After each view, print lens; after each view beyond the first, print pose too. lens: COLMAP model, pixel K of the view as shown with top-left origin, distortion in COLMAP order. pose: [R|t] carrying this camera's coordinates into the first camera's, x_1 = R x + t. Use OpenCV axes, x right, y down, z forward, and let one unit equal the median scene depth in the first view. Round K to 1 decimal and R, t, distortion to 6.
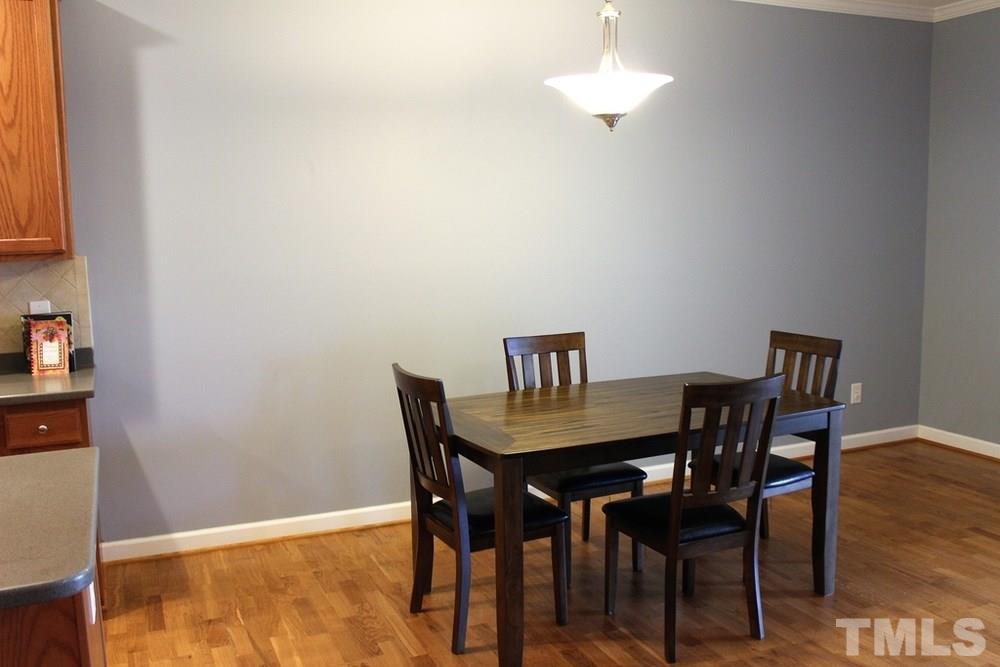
lens RADIAL K [[902.2, 0, 503.3], [0, 902.2, 335.1], [0, 0, 1]] dist [-0.117296, 0.086824]
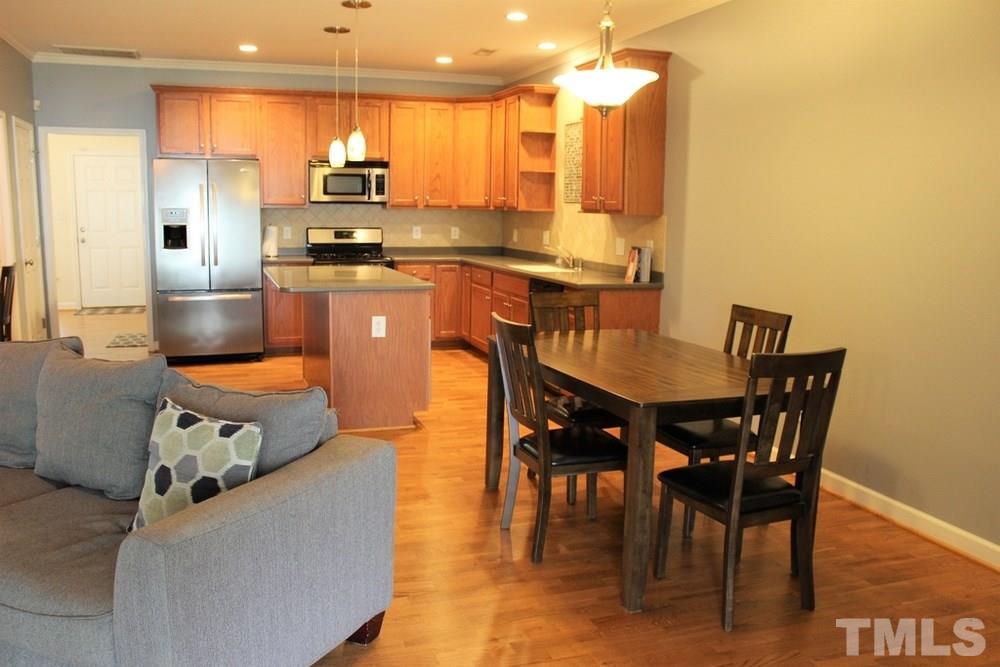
lens RADIAL K [[838.5, 0, 500.6], [0, 838.5, 336.2], [0, 0, 1]] dist [-0.149233, 0.133892]
pose [[-0.076533, 0.170295, -0.982417, 1.137457], [-0.147742, 0.972493, 0.180085, -0.109473], [0.986060, 0.158926, -0.049268, 0.849686]]
